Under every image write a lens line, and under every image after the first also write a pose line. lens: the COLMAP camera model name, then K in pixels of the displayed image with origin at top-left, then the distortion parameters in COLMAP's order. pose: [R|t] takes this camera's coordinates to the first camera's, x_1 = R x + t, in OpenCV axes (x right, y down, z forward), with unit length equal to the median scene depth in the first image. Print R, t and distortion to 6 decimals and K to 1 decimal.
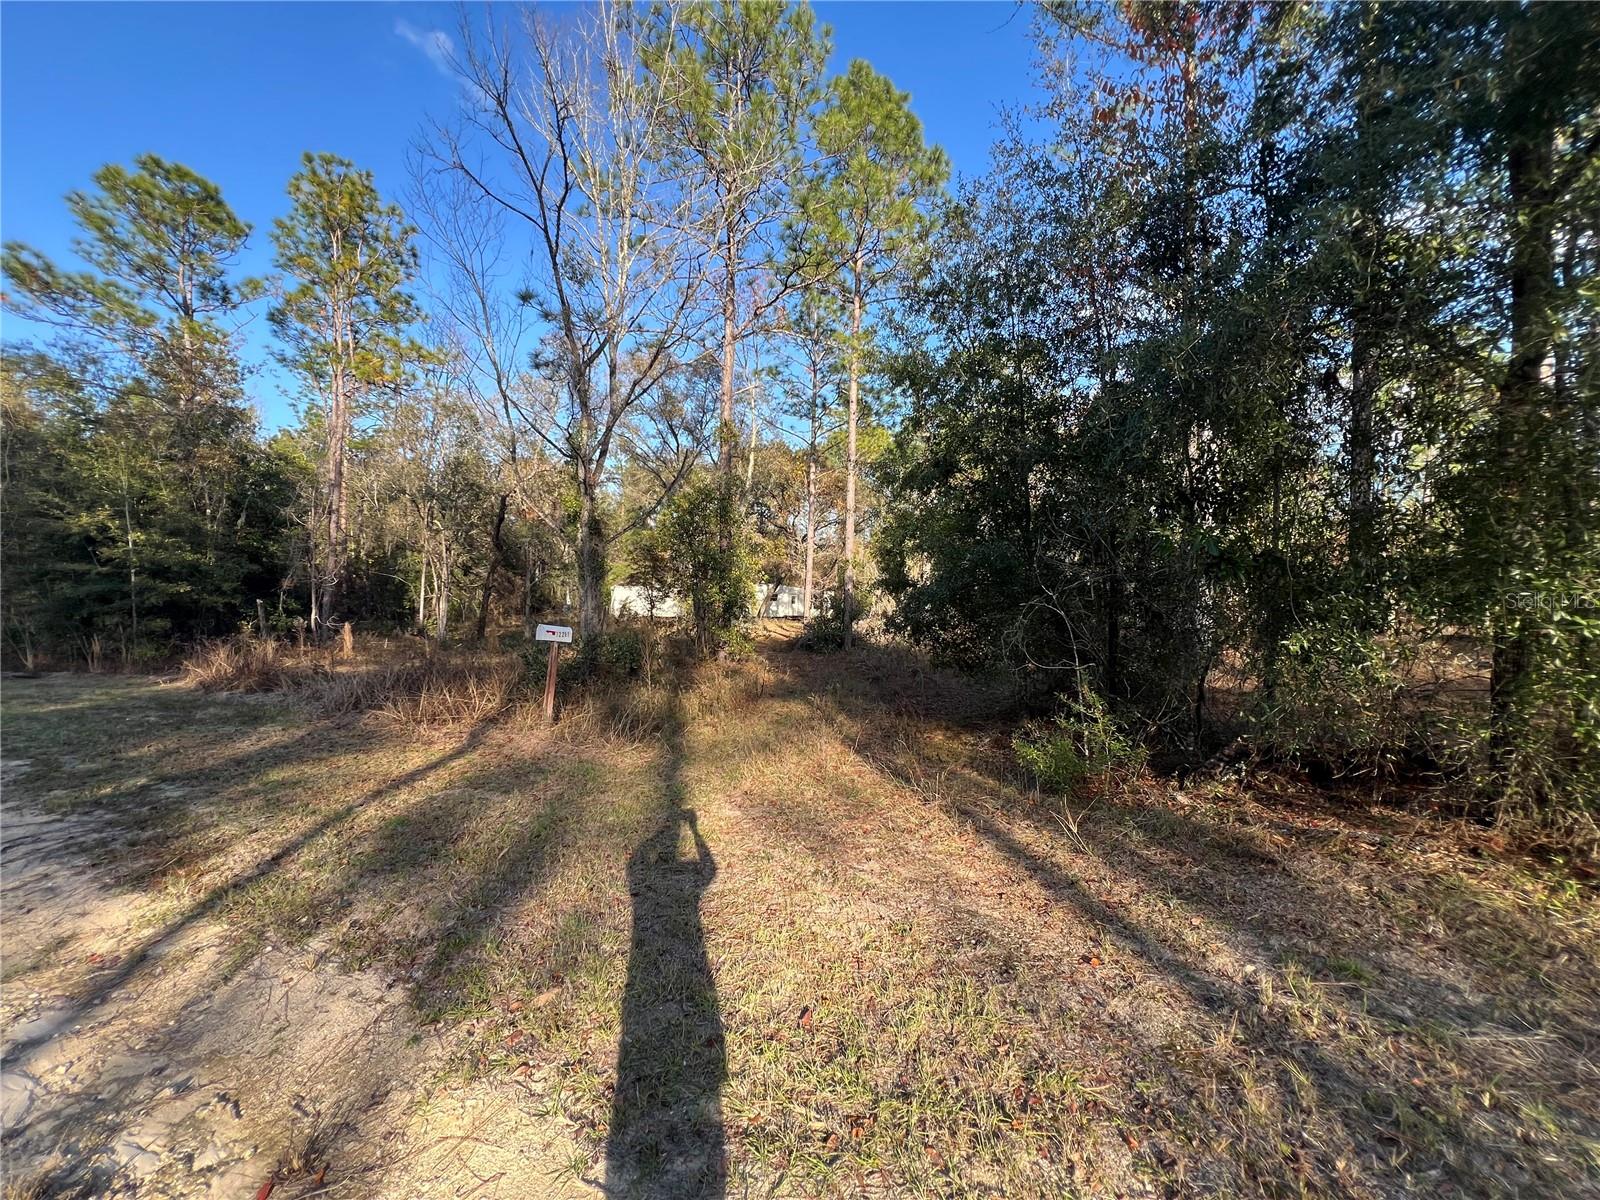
lens RADIAL K [[641.0, 0, 799.3], [0, 641.0, 590.2], [0, 0, 1]] dist [0.000831, 0.000134]
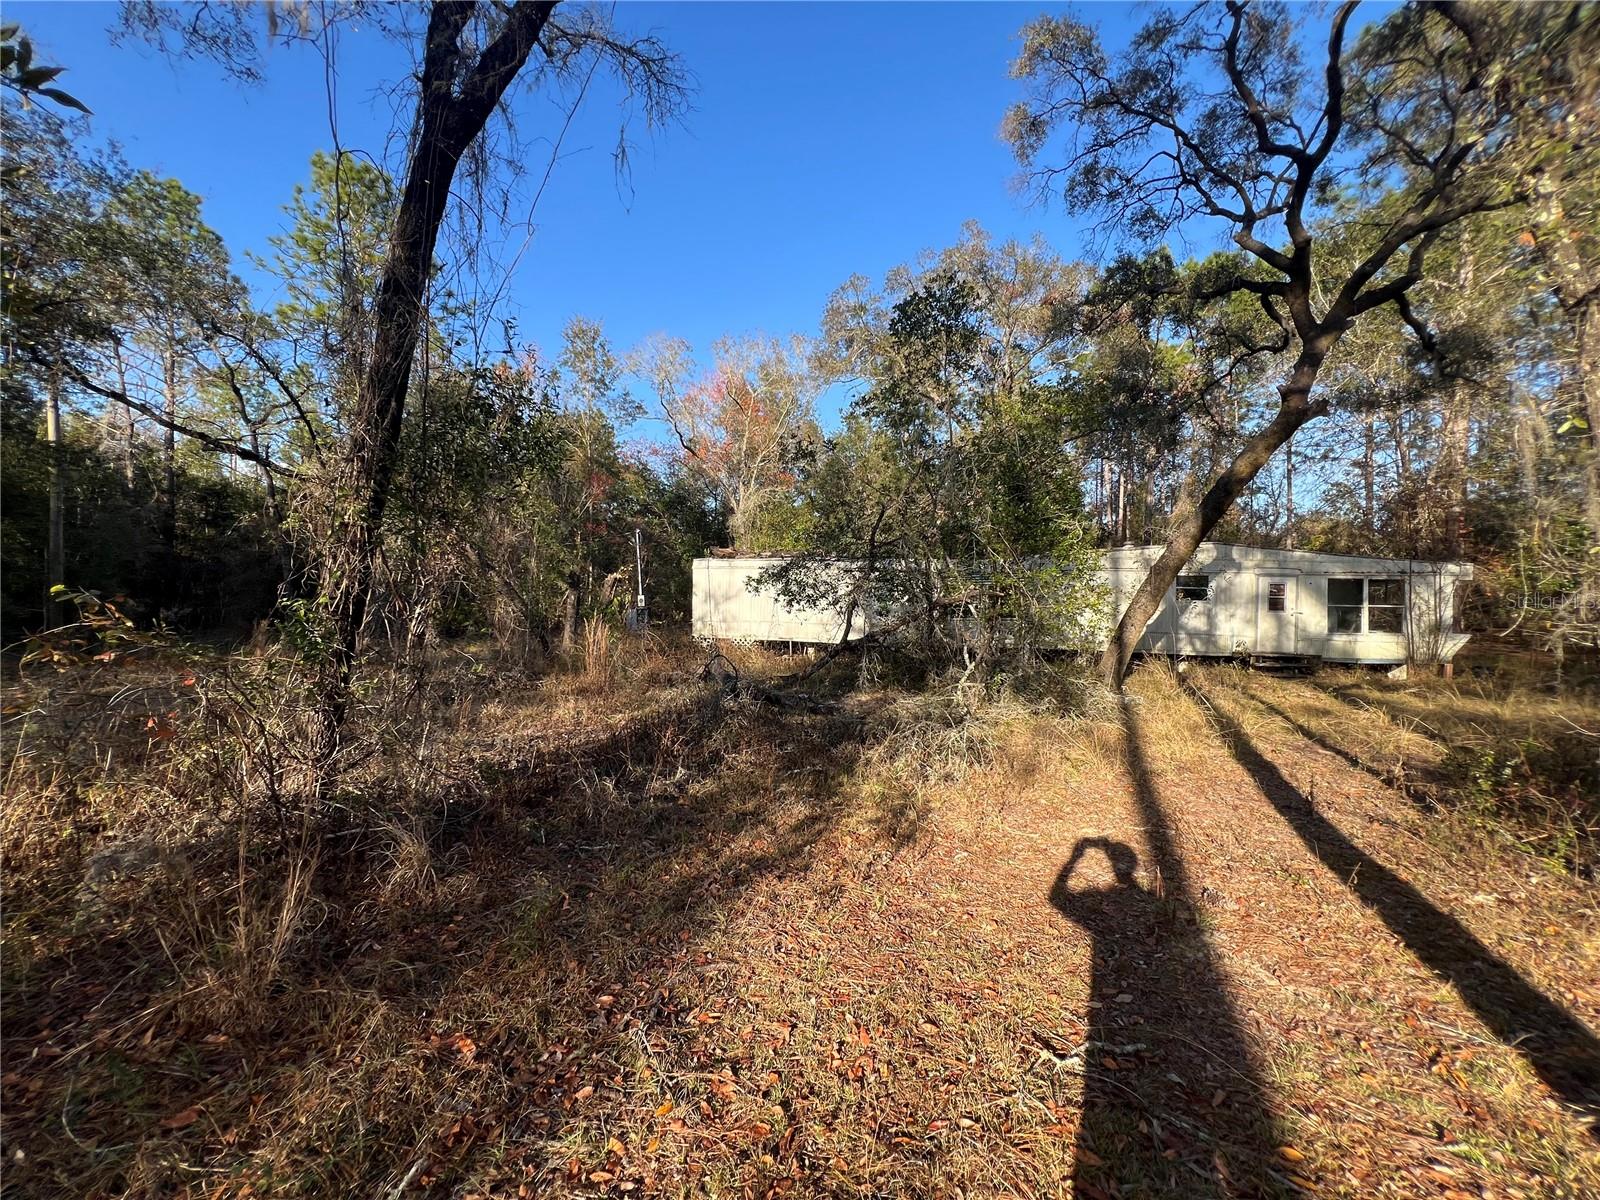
lens RADIAL K [[642.8, 0, 798.3], [0, 642.8, 592.2], [0, 0, 1]] dist [-0.002162, 0.000435]
pose [[0.820309, -0.009750, -0.571838, -0.068271], [0.004670, 0.999936, -0.010351, 0.052379], [0.571902, 0.005821, 0.820301, 2.126806]]
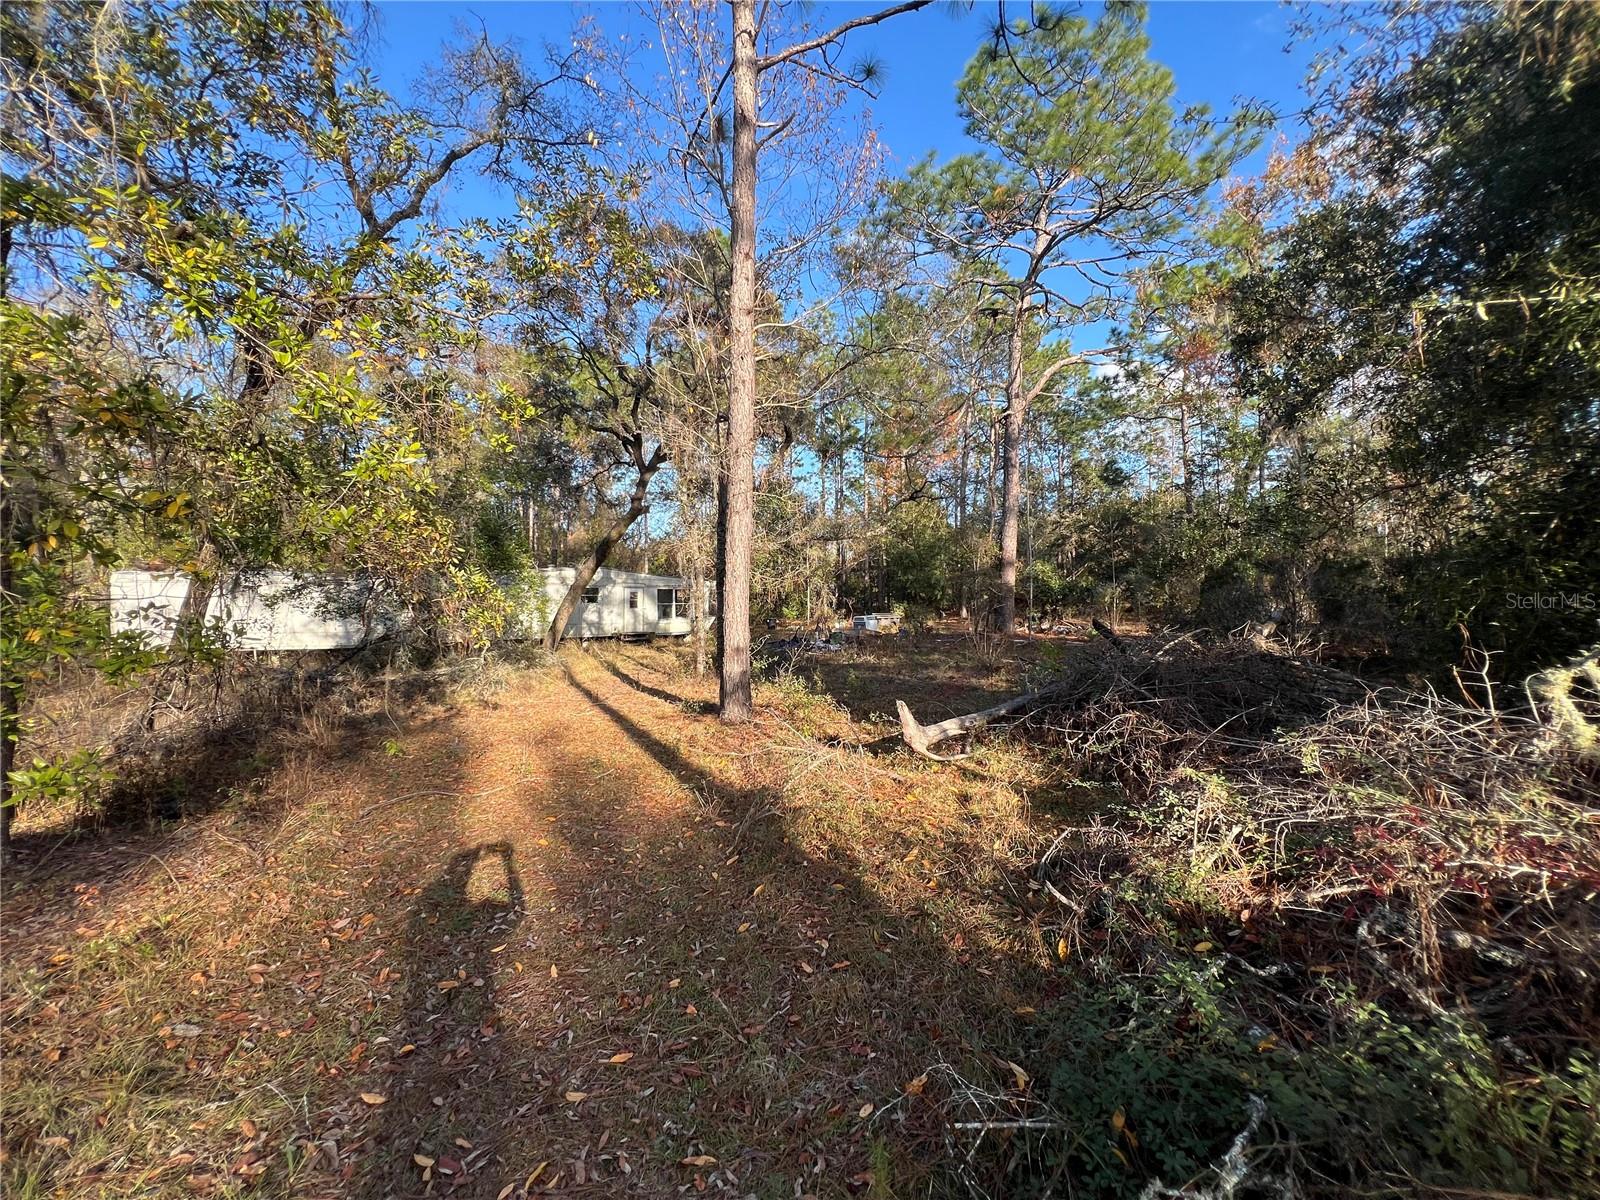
lens RADIAL K [[642.8, 0, 802.3], [0, 642.8, 593.4], [0, 0, 1]] dist [-0.002162, 0.000435]
pose [[0.963027, -0.024904, 0.268251, -0.056674], [0.024903, 0.999684, 0.003407, 0.041906], [-0.268252, 0.003400, 0.963343, 1.657933]]
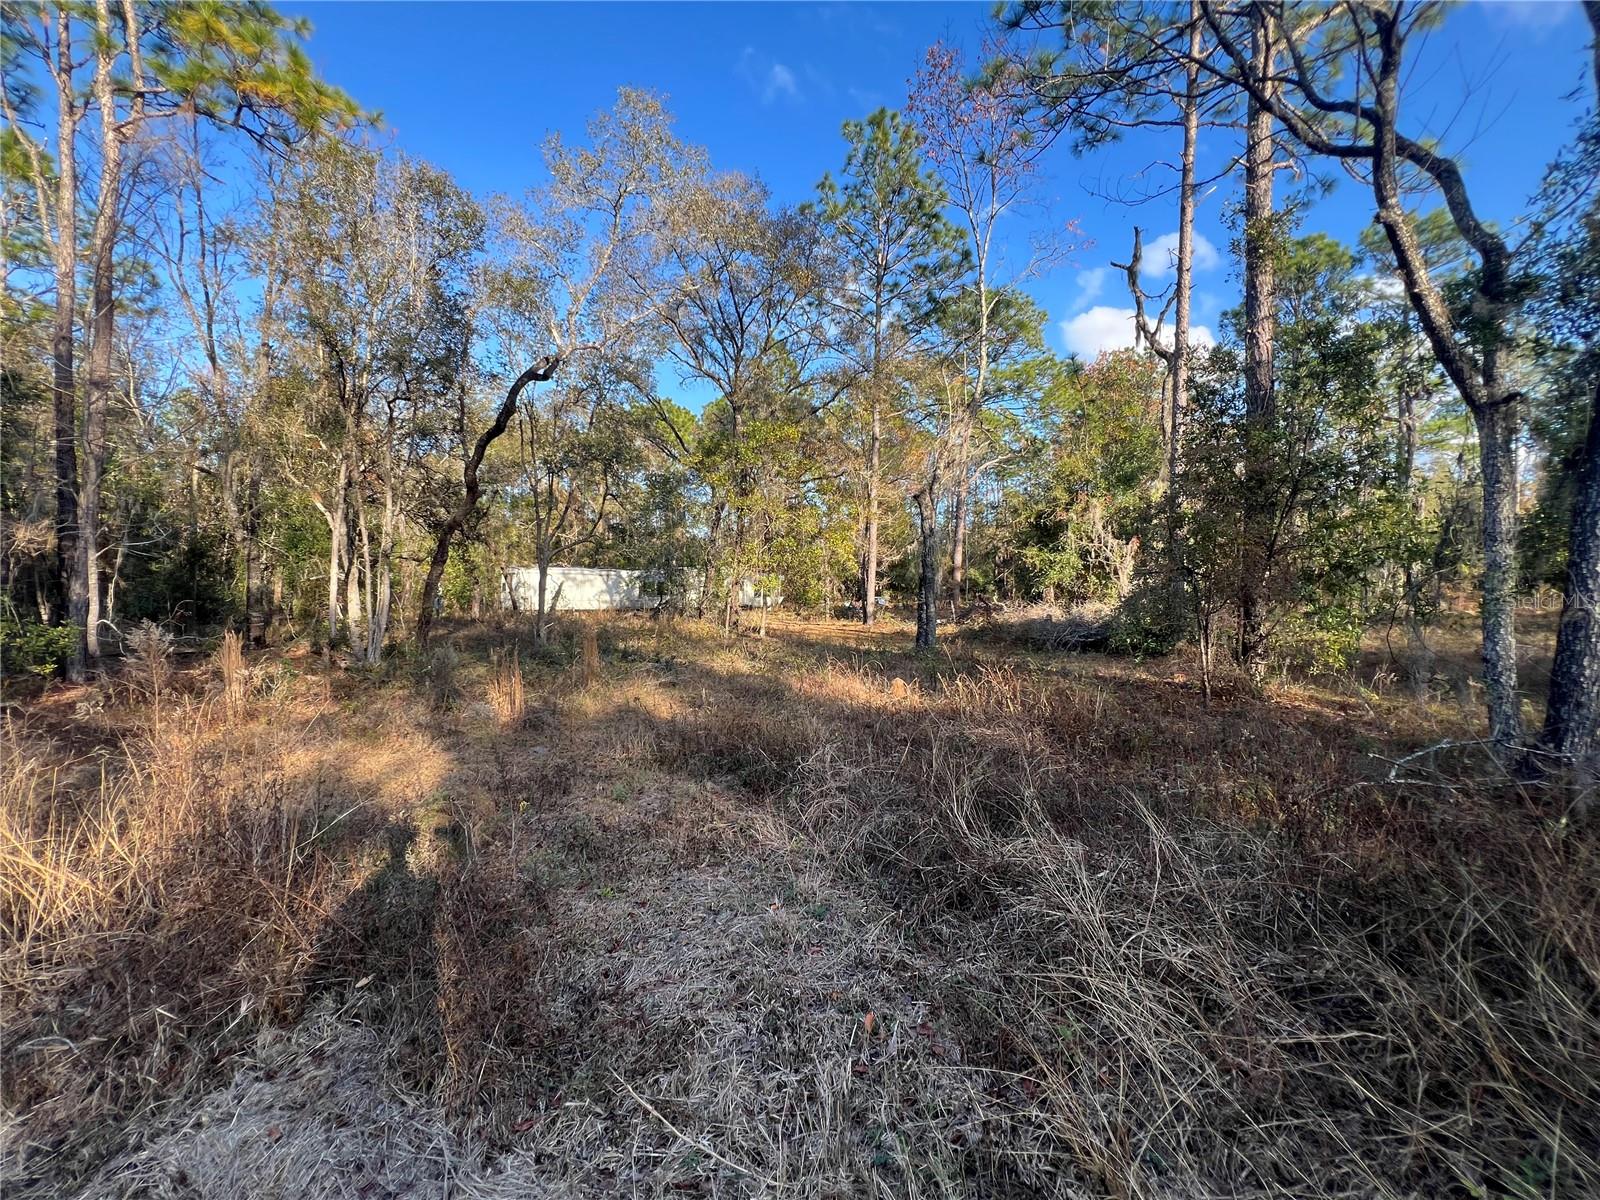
lens RADIAL K [[642.8, 0, 799.4], [0, 642.8, 589.8], [0, 0, 1]] dist [-0.002162, 0.000435]
pose [[0.944590, -0.011827, 0.328040, -0.680134], [0.006262, 0.999818, 0.018018, 0.024065], [-0.328193, -0.014966, 0.944492, 0.674292]]
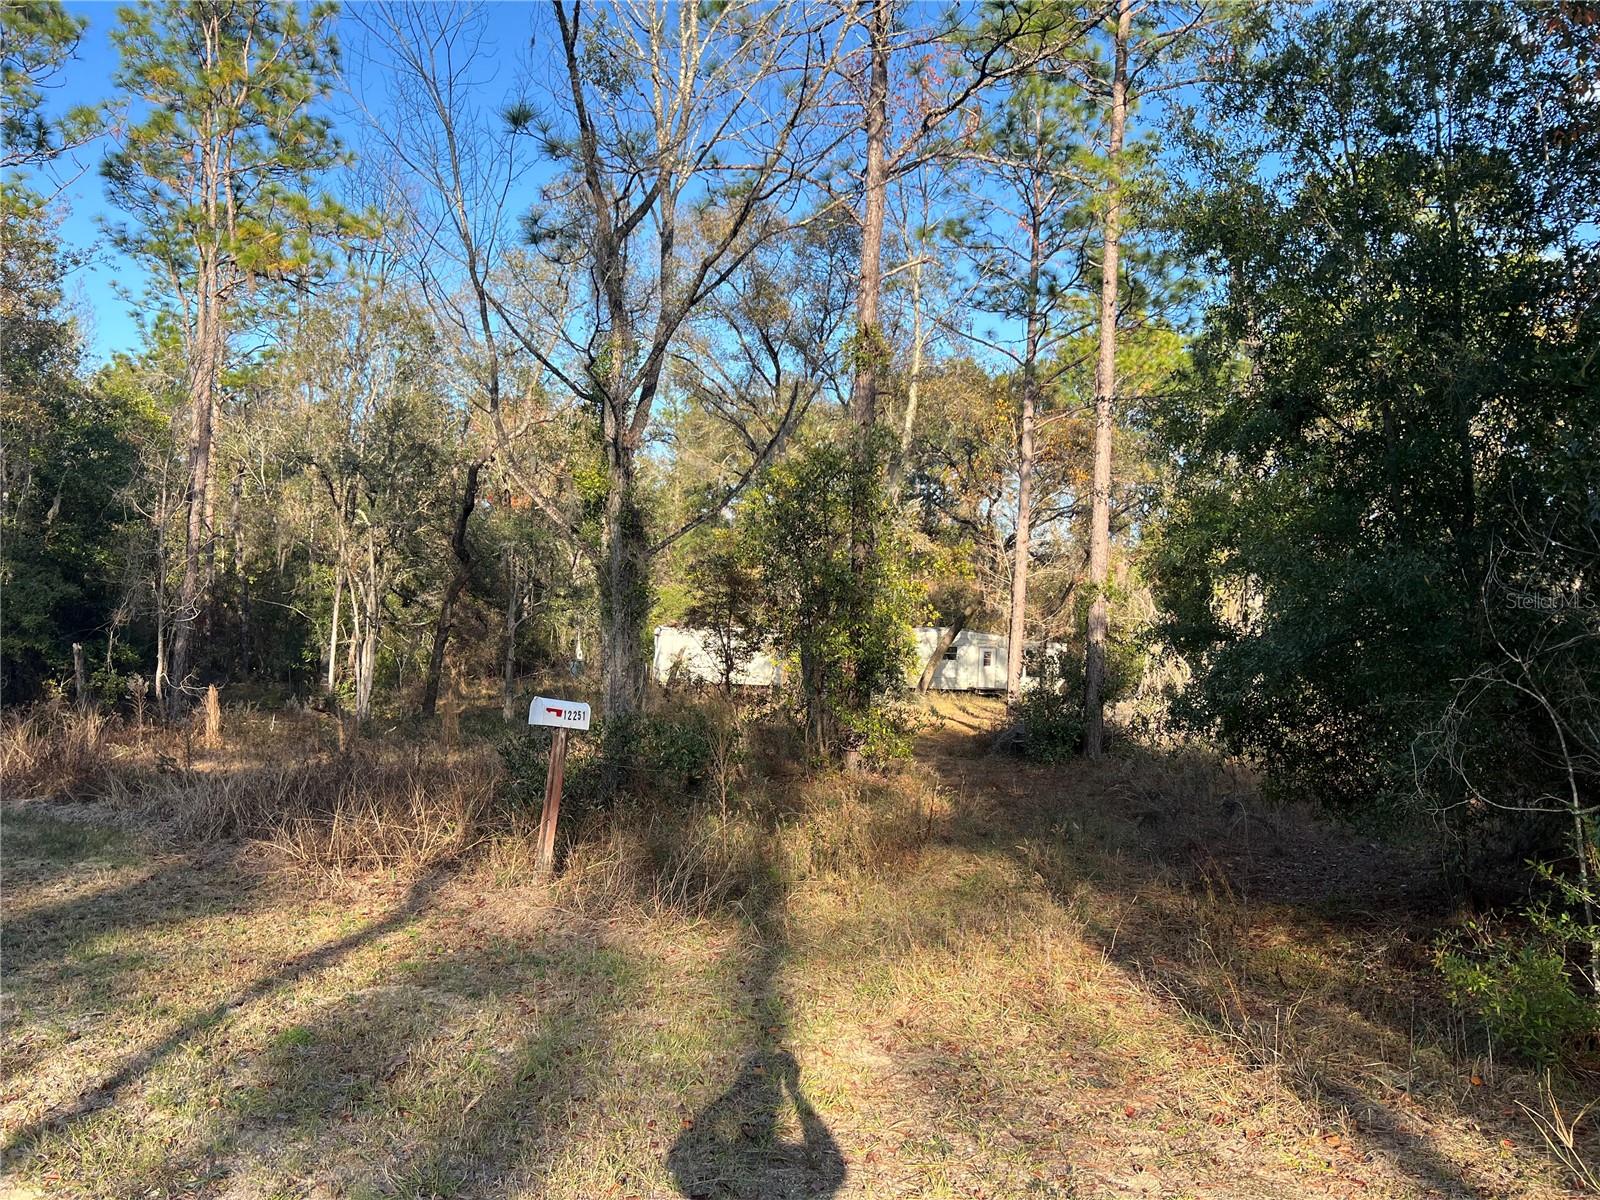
lens RADIAL K [[1203.4, 0, 811.9], [0, 1203.4, 604.8], [0, 0, 1]] dist [0.054937, -0.065525]
pose [[0.988107, 0.010004, -0.153444, -0.001642], [-0.014268, 0.999541, -0.026715, -0.001528], [0.153106, 0.028587, 0.987796, -0.006594]]
